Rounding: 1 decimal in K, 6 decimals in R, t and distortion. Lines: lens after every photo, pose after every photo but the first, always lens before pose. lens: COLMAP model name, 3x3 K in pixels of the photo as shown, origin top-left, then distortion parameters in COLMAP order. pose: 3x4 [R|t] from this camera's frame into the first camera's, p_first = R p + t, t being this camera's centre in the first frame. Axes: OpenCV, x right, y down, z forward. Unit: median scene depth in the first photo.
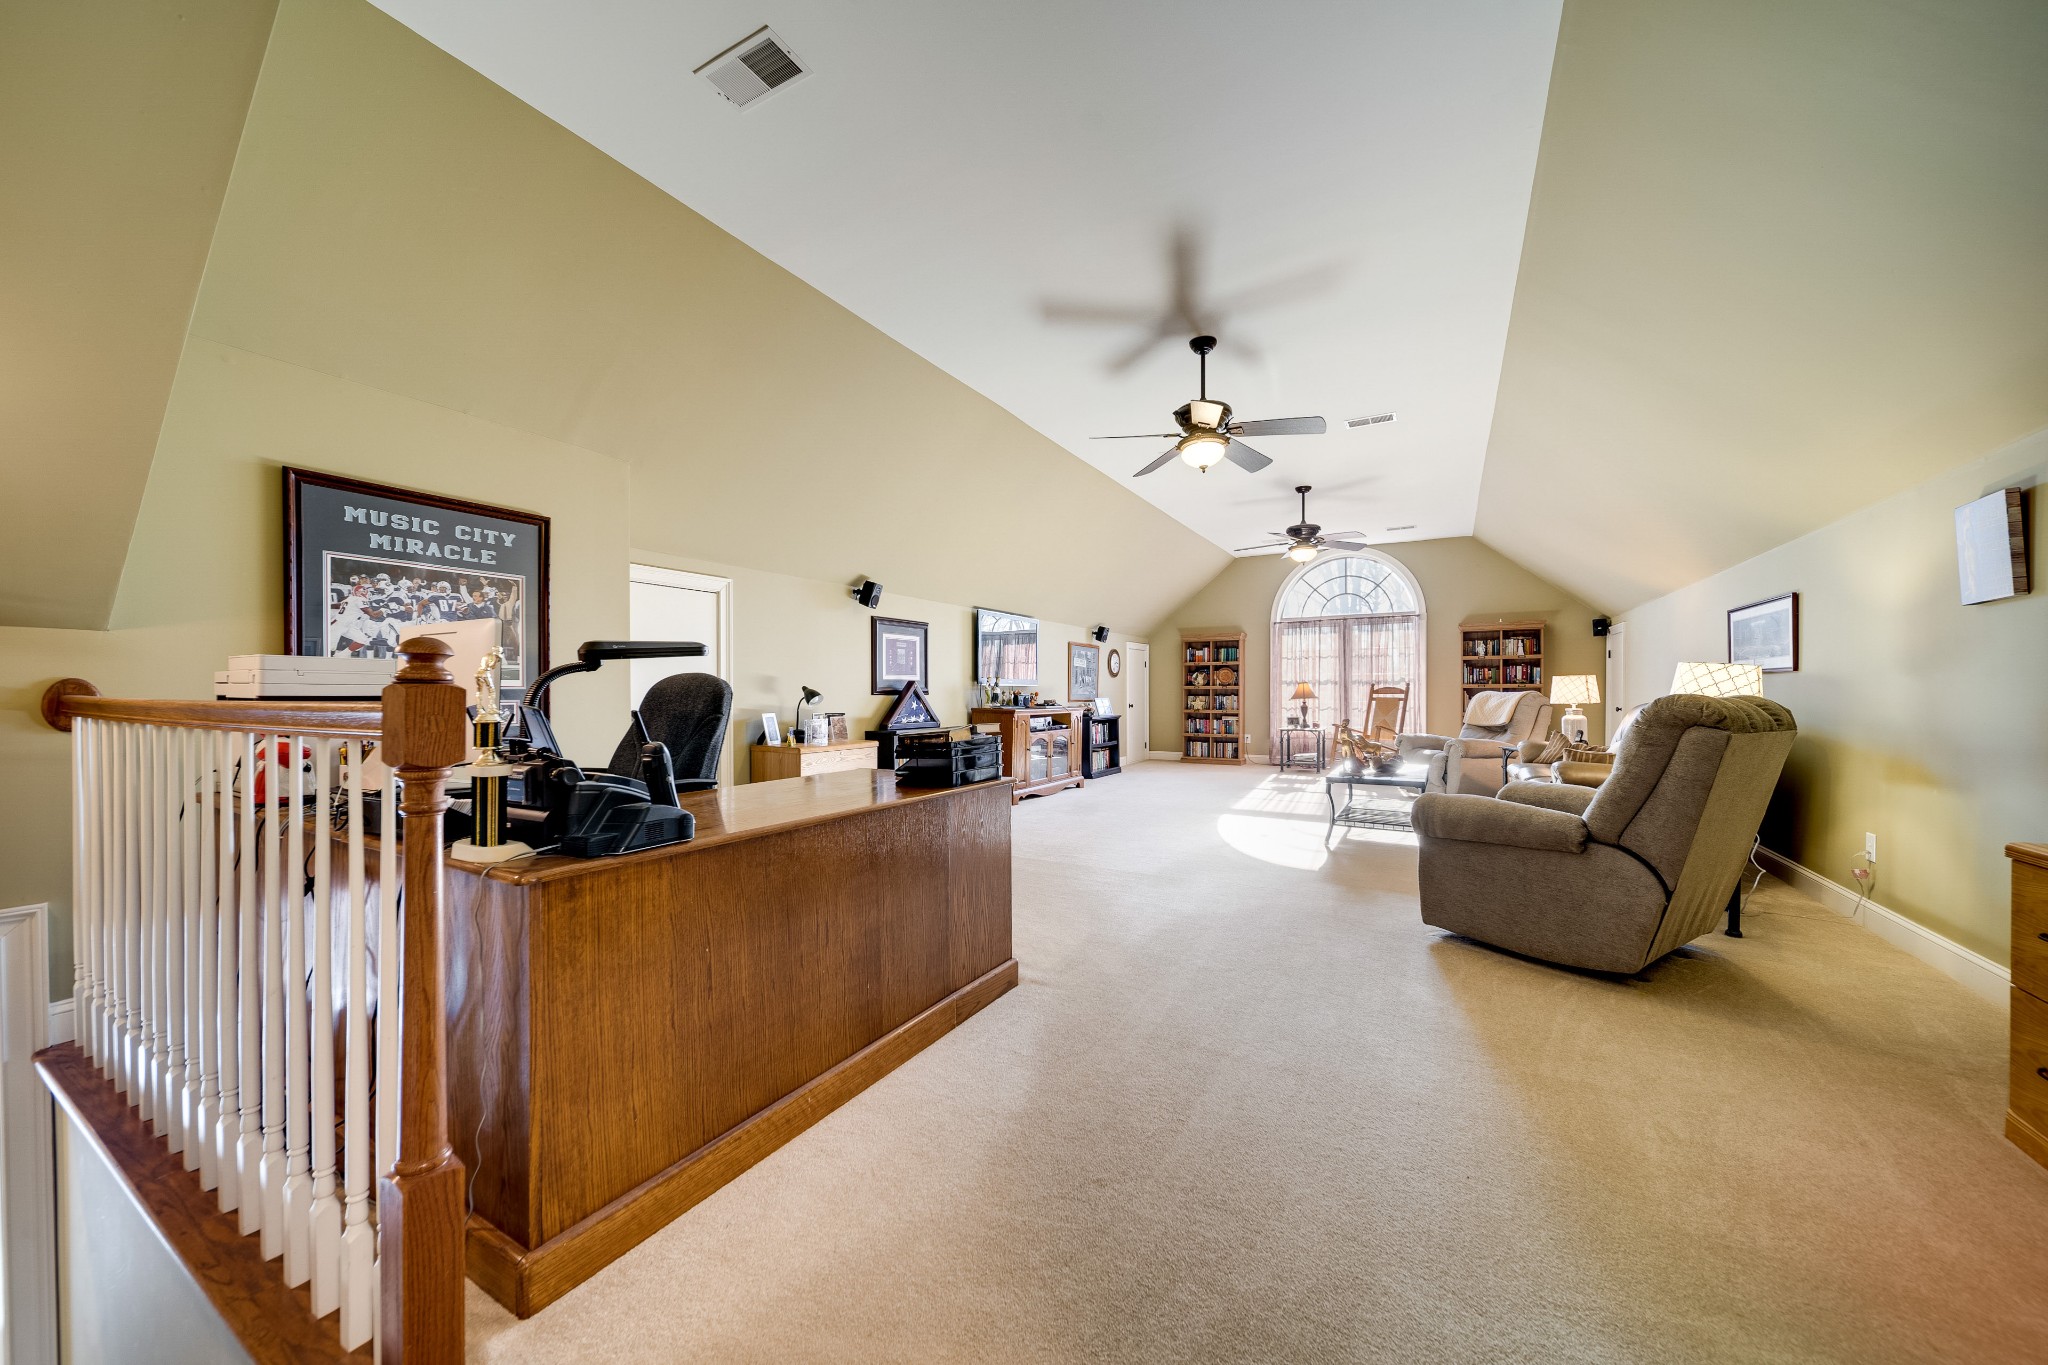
lens RADIAL K [[725.0, 0, 1007.9], [0, 725.0, 684.3], [0, 0, 1]] dist [-0.003168, -0.000089]
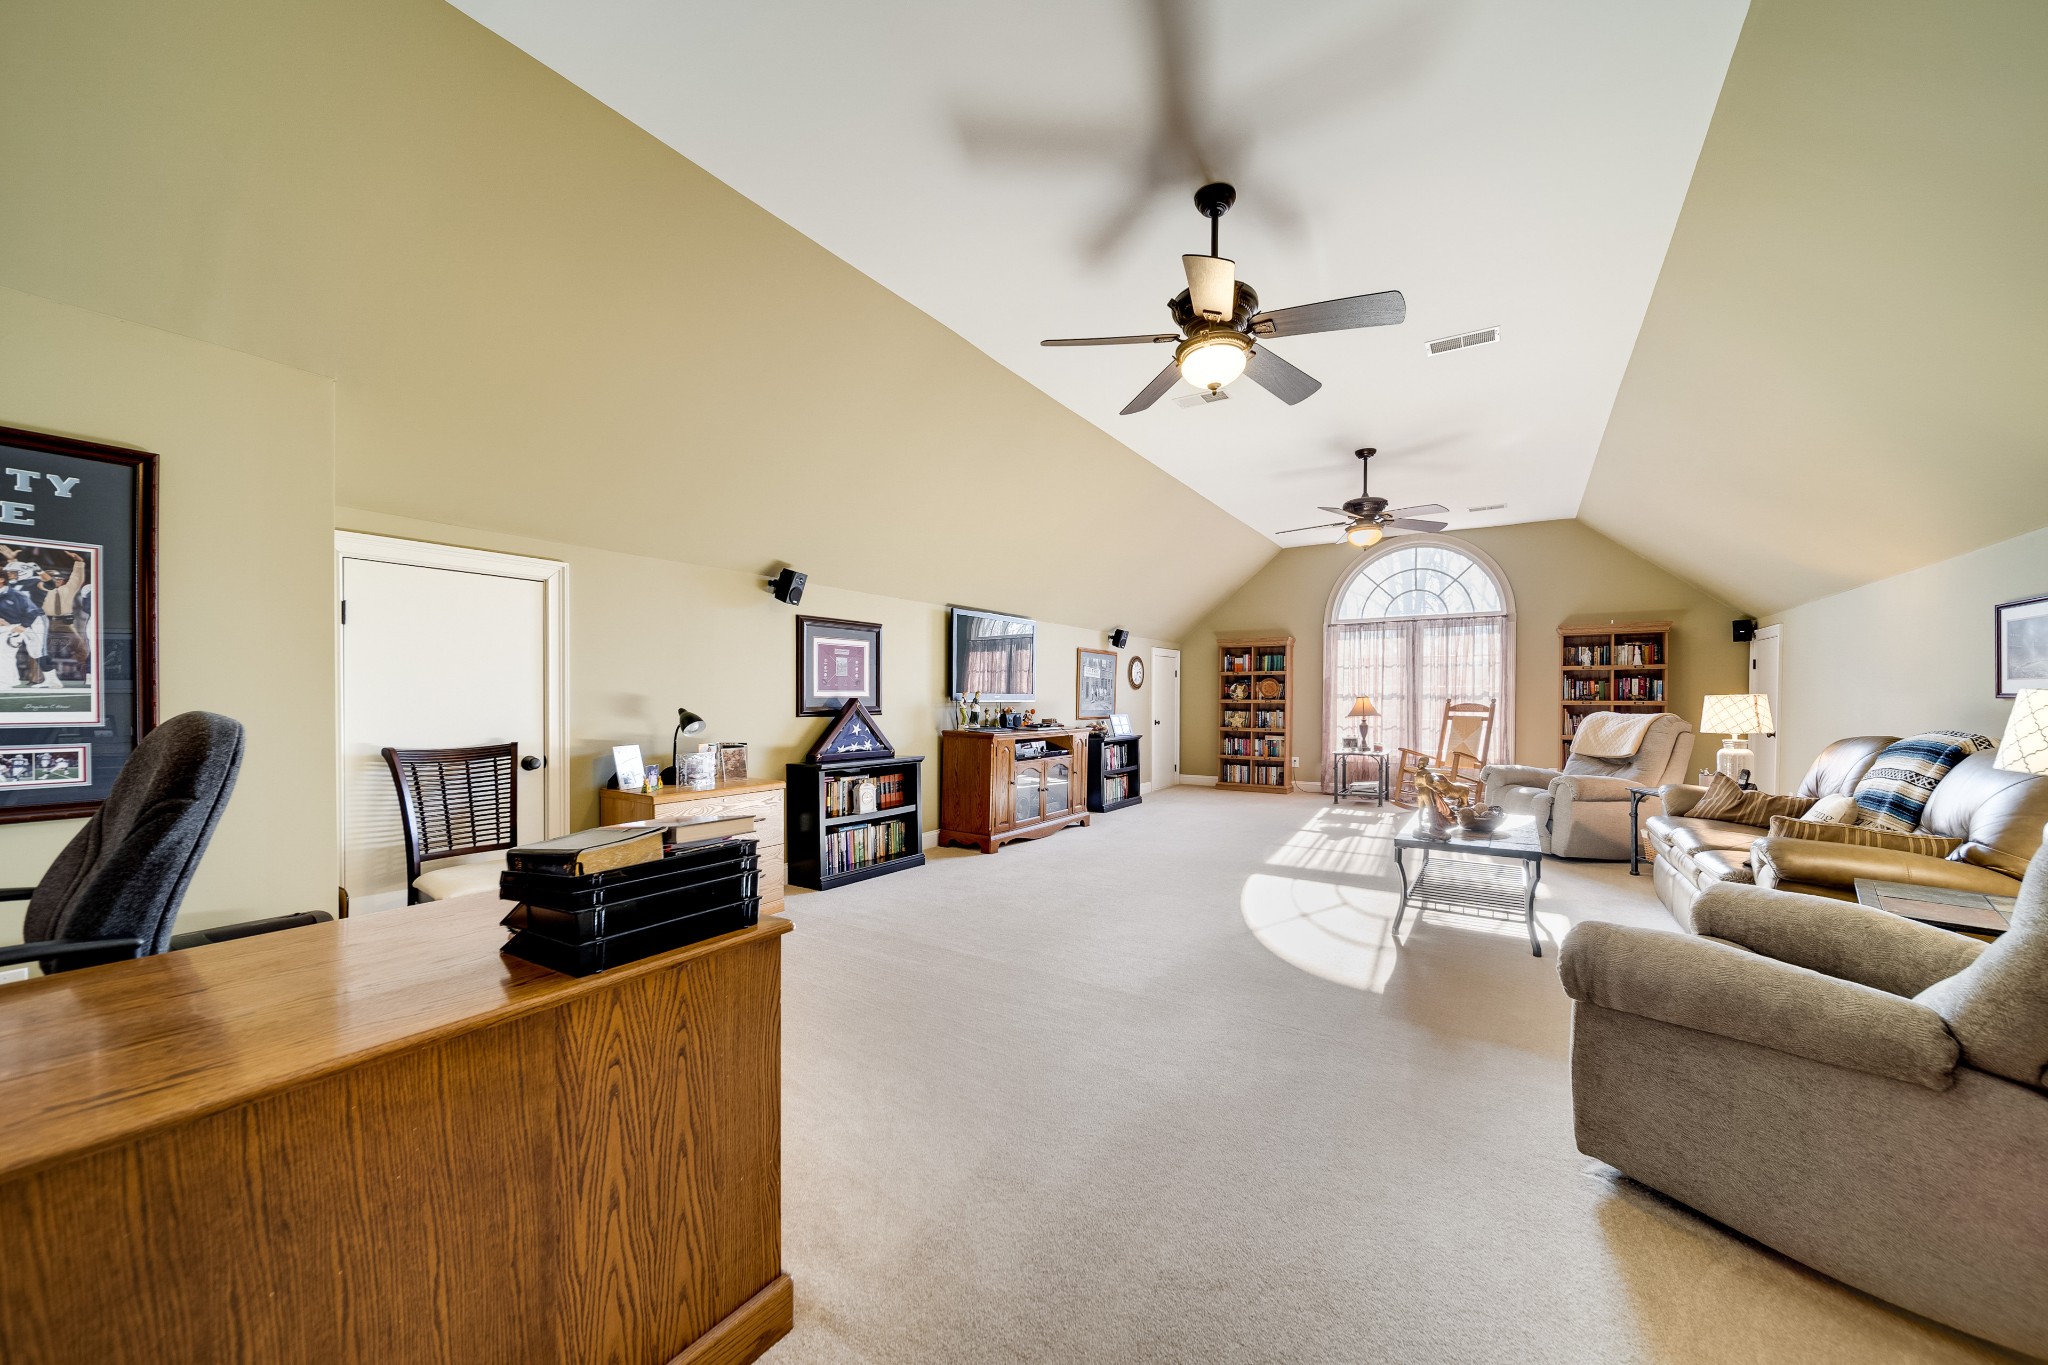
lens RADIAL K [[725.0, 0, 1032.4], [0, 725.0, 697.5], [0, 0, 1]] dist [-0.003168, -0.000089]
pose [[0.999222, 0.003978, -0.039233, 0.093897], [-0.003484, 0.999914, 0.012657, -0.016755], [0.039280, -0.012511, 0.999150, 0.235573]]
